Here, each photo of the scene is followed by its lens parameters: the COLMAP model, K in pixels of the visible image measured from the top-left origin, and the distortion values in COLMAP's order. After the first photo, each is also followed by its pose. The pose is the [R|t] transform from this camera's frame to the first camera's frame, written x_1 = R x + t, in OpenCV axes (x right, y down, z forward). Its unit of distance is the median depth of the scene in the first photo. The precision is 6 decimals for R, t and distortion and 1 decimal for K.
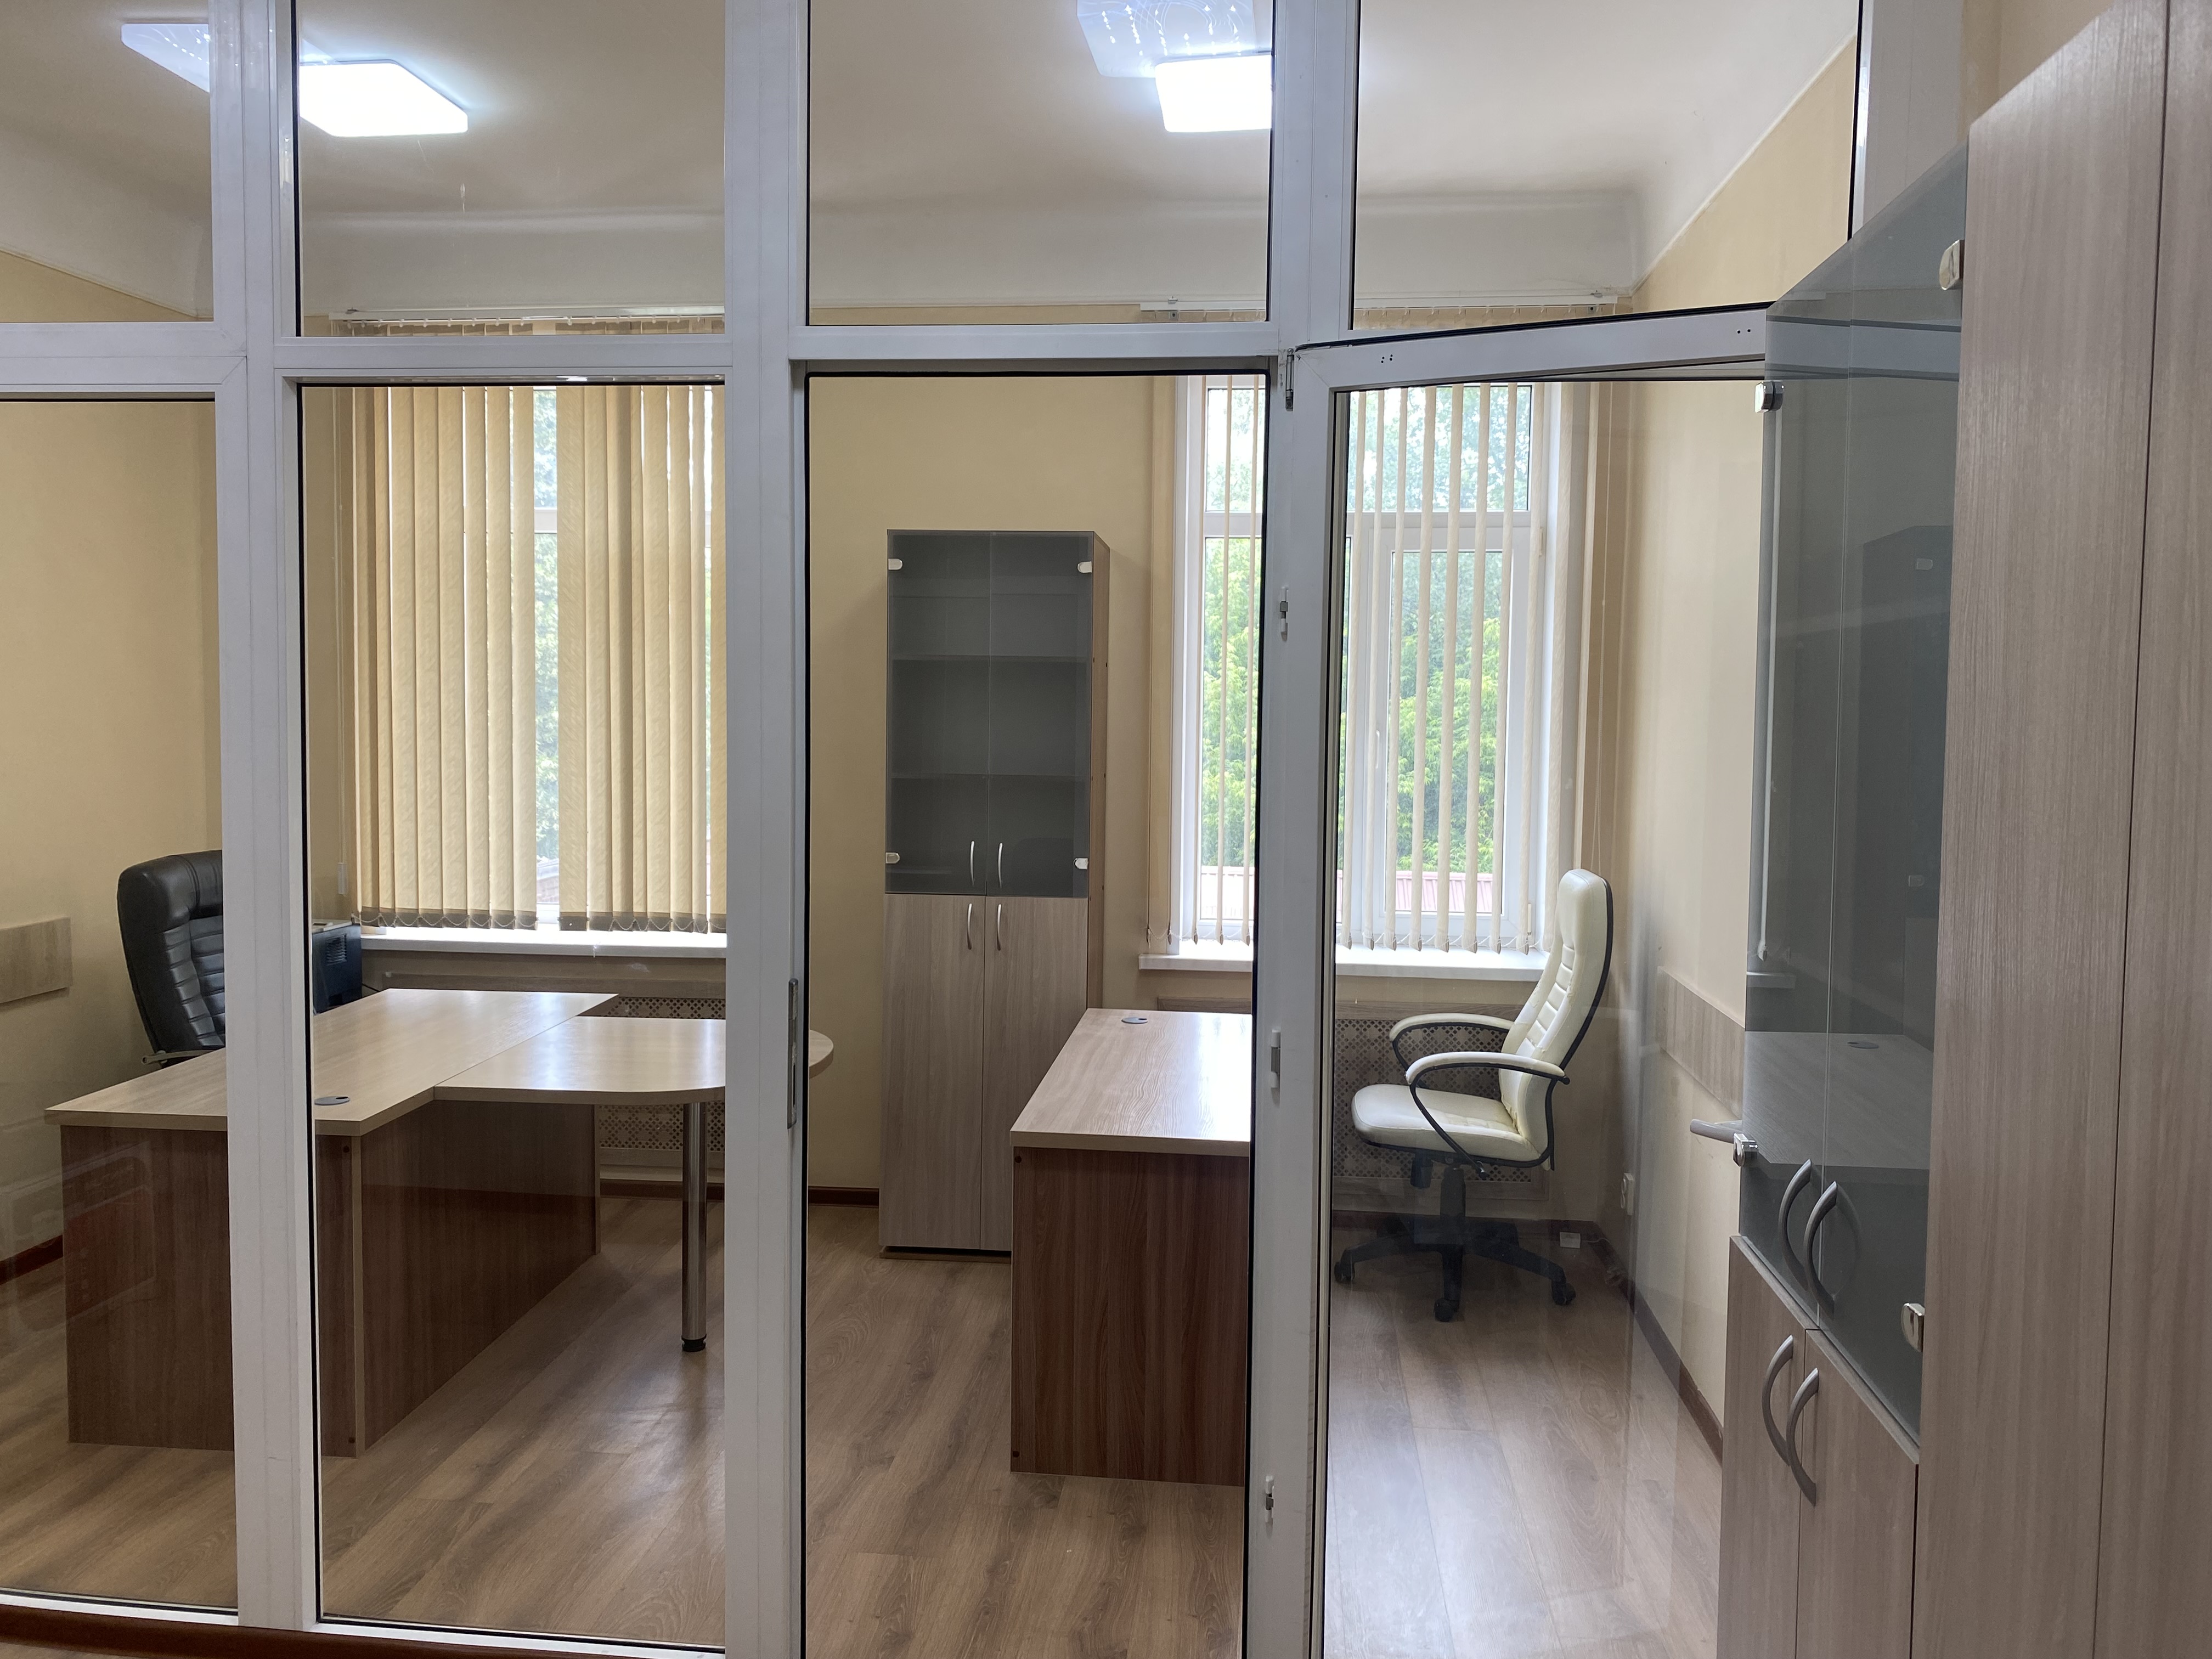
lens RADIAL K [[1688.2, 0, 1101.3], [0, 1688.2, 787.8], [0, 0, 1]] dist [0.003673, -0.003574]
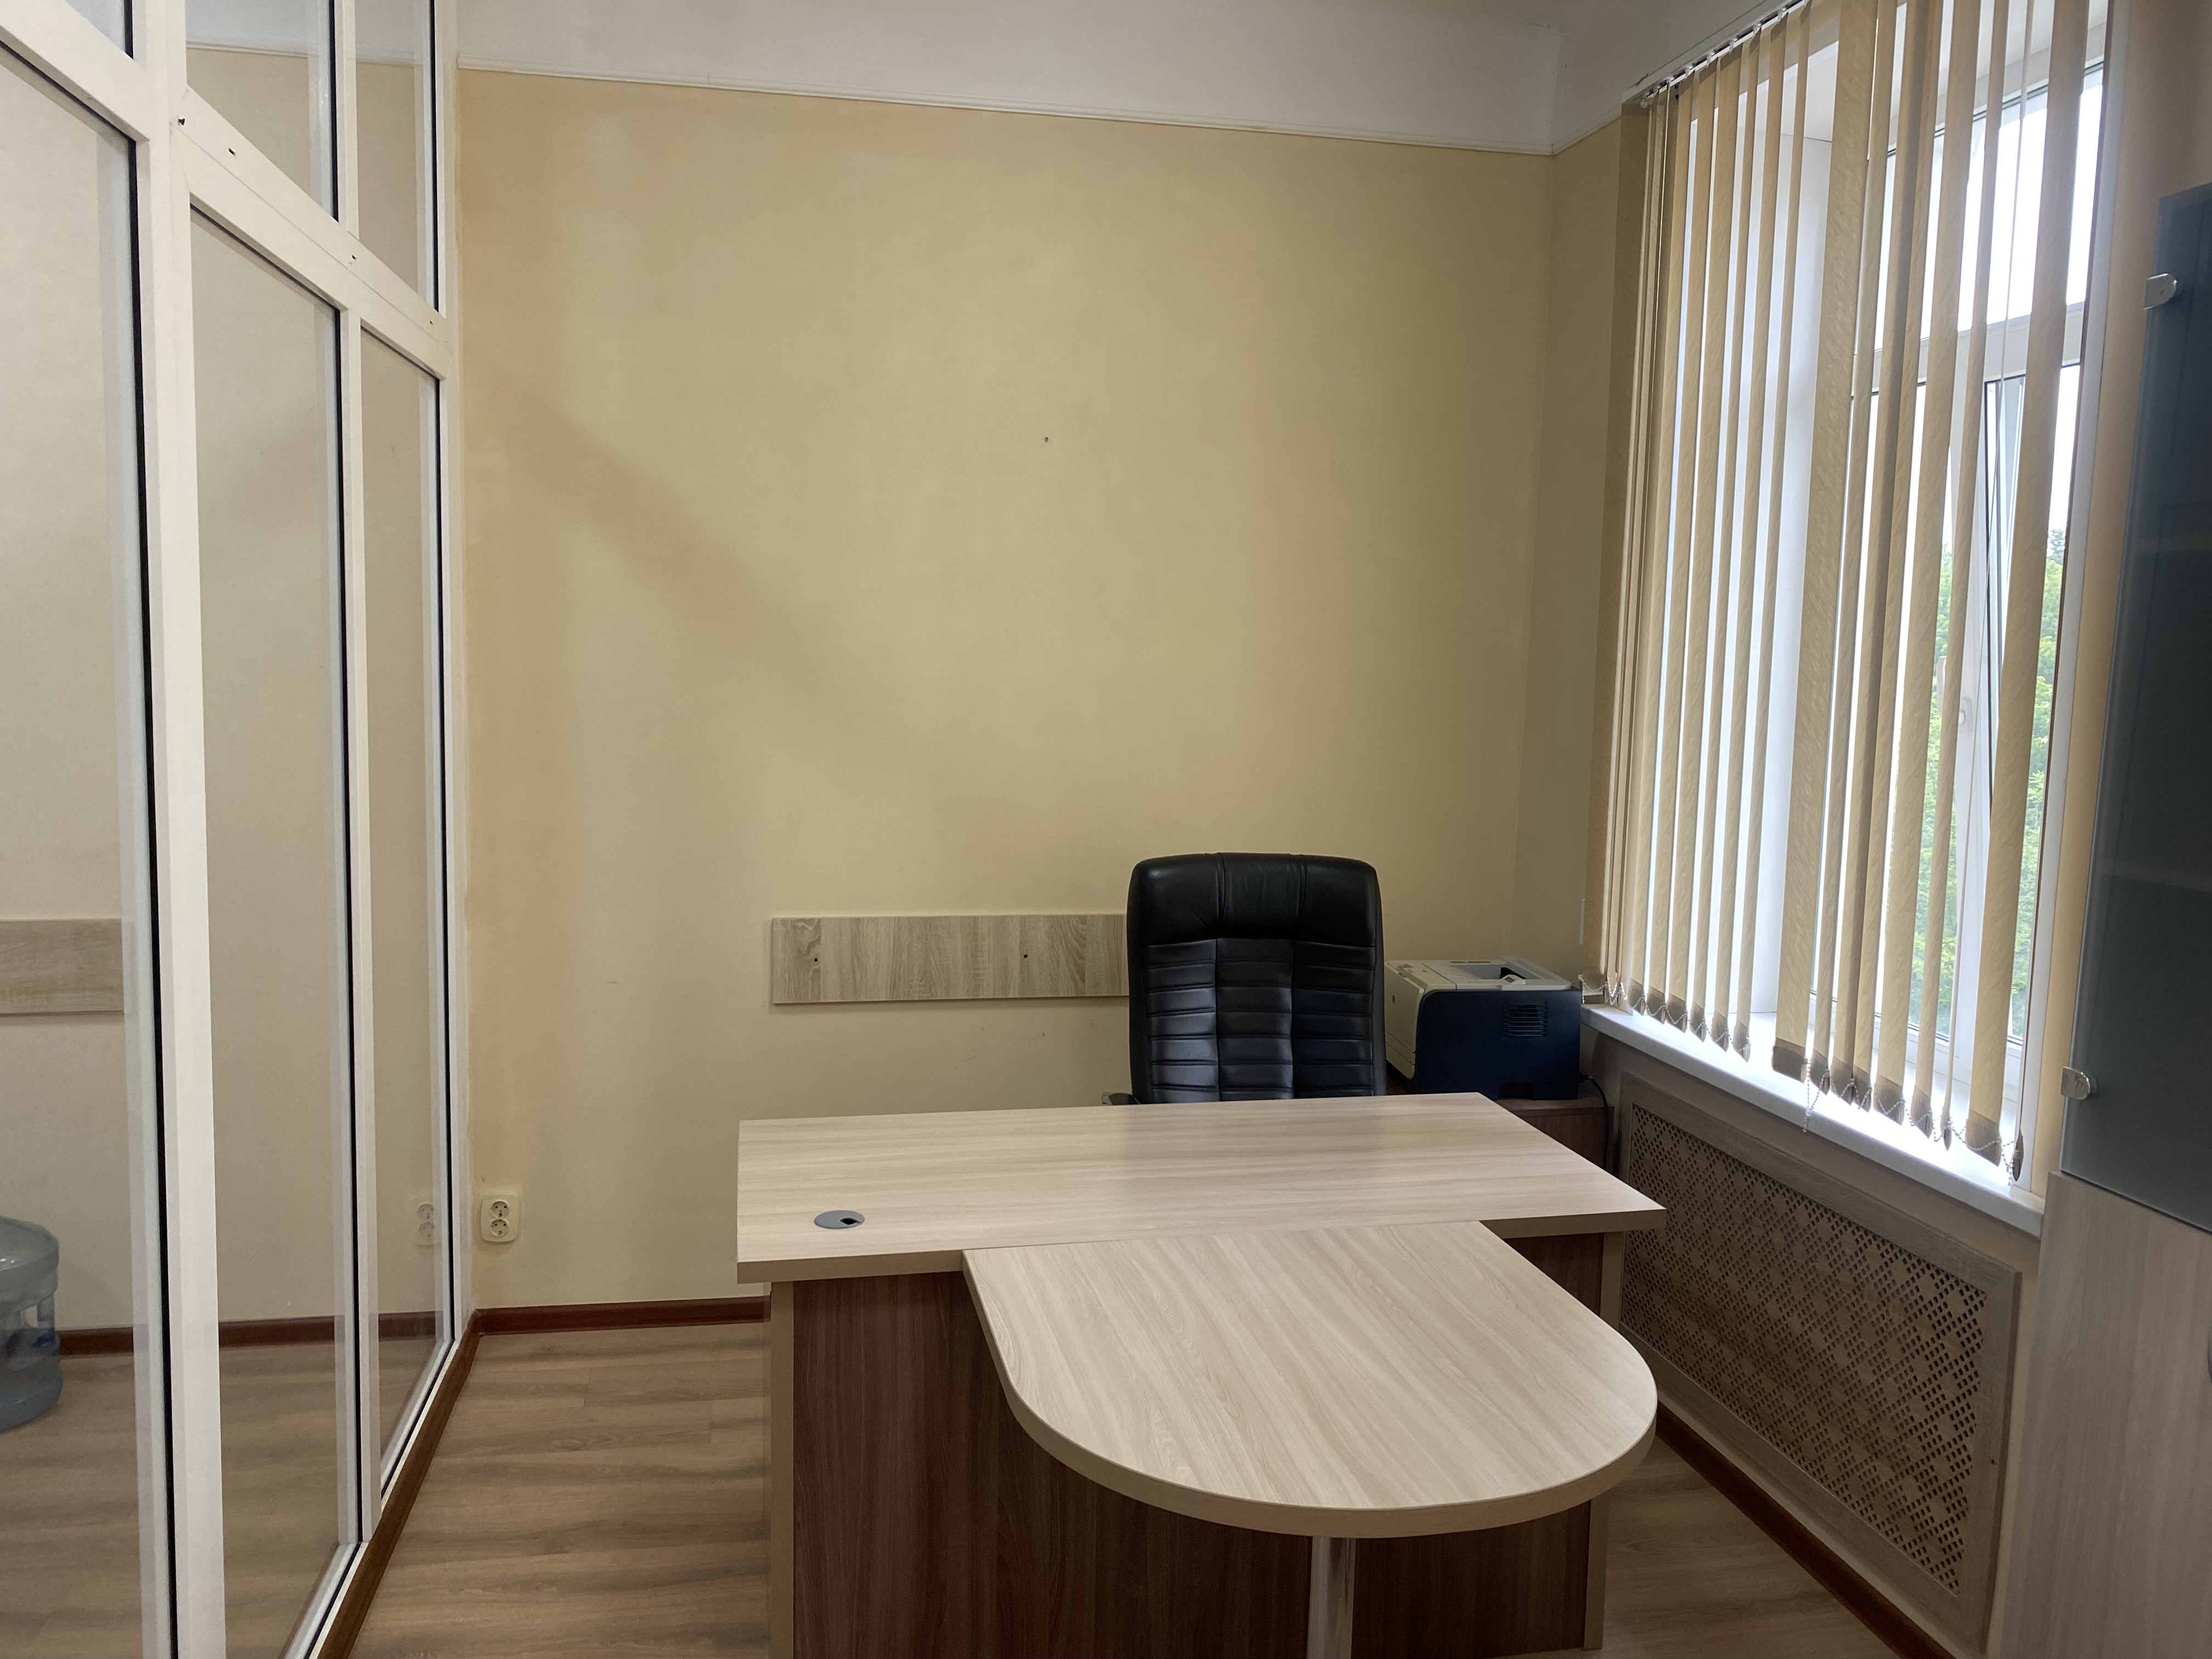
lens RADIAL K [[1688.2, 0, 1101.3], [0, 1688.2, 787.8], [0, 0, 1]] dist [0.003673, -0.003574]
pose [[0.296673, 0.085723, -0.951124, 0.186421], [-0.073926, 0.995036, 0.066622, -0.040195], [0.952113, 0.050548, 0.301538, 0.747978]]
